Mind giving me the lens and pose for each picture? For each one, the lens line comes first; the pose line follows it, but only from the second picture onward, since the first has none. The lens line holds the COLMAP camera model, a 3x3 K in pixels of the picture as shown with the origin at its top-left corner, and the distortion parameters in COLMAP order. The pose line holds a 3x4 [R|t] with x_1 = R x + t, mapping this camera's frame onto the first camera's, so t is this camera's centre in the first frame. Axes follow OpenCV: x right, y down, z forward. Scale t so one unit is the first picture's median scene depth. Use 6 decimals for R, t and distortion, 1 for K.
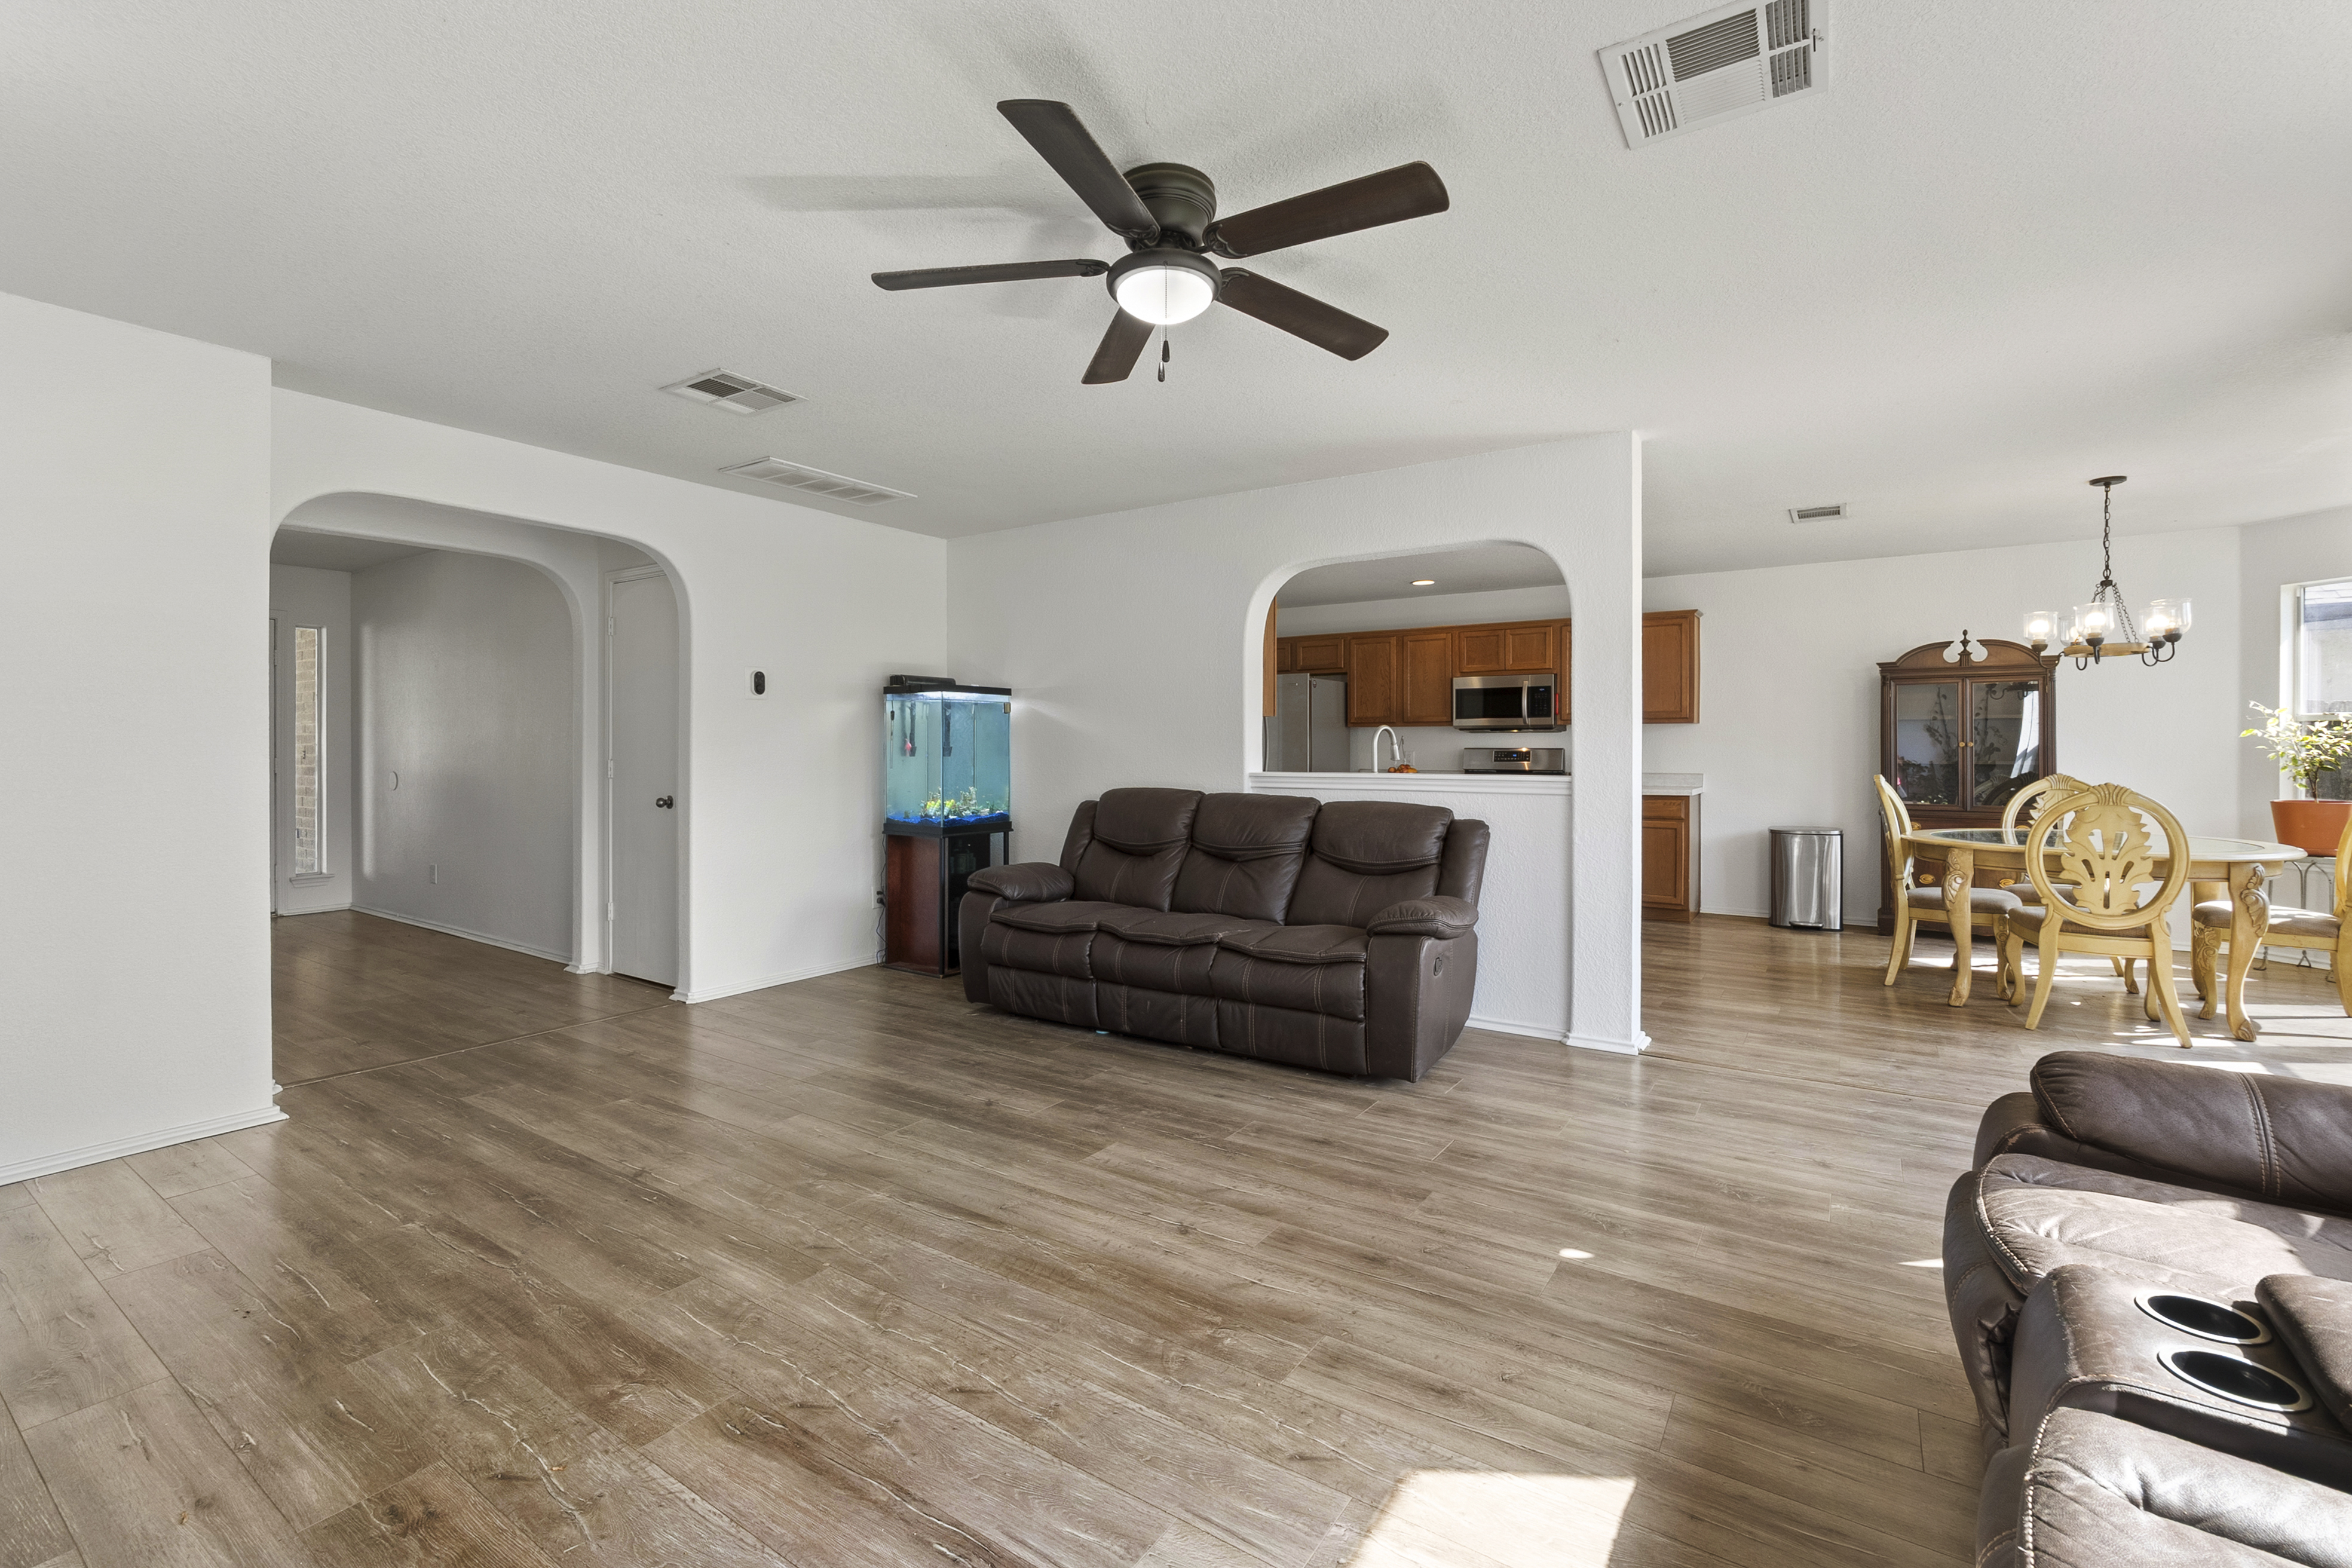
lens RADIAL K [[1022.9, 0, 1173.6], [0, 1022.9, 765.5], [0, 0, 1]] dist [-0.002970, 0.000561]
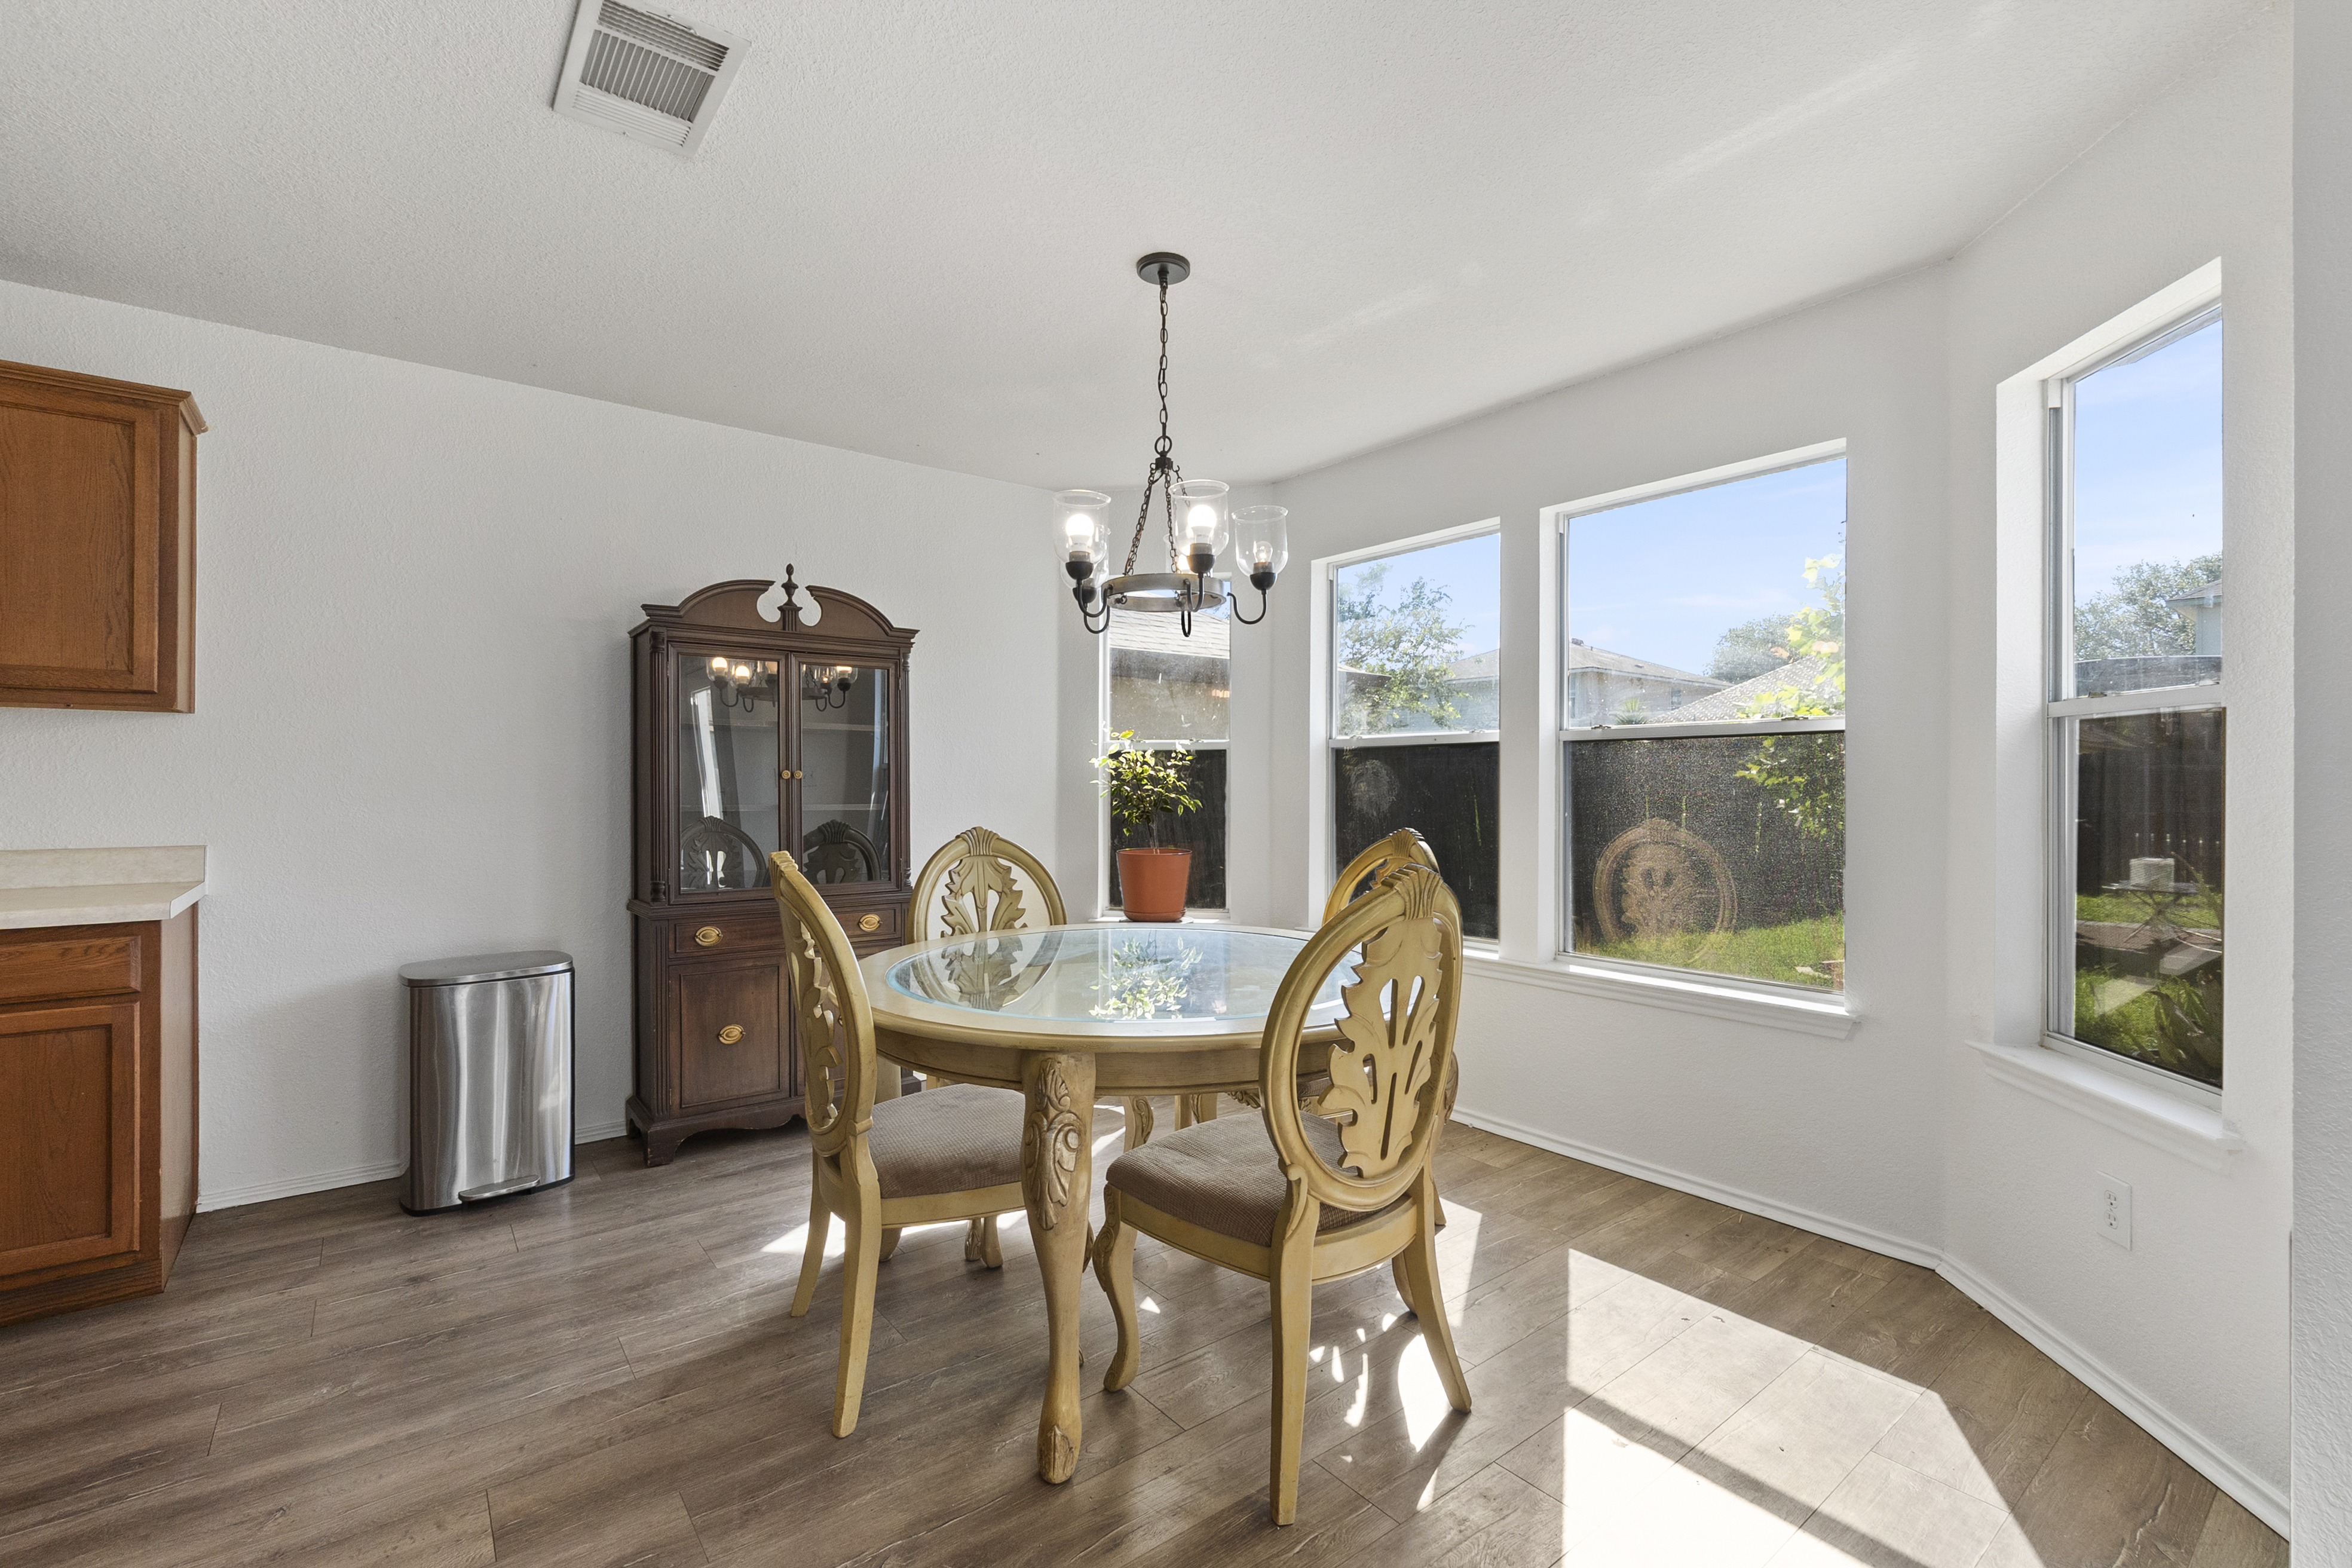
lens RADIAL K [[1022.9, 0, 1146.4], [0, 1022.9, 780.4], [0, 0, 1]] dist [-0.002970, 0.000561]
pose [[0.324948, 0.006303, 0.945711, 0.292185], [0.012312, 0.999865, -0.010894, -0.008803], [-0.945652, 0.015184, 0.324826, 0.583830]]
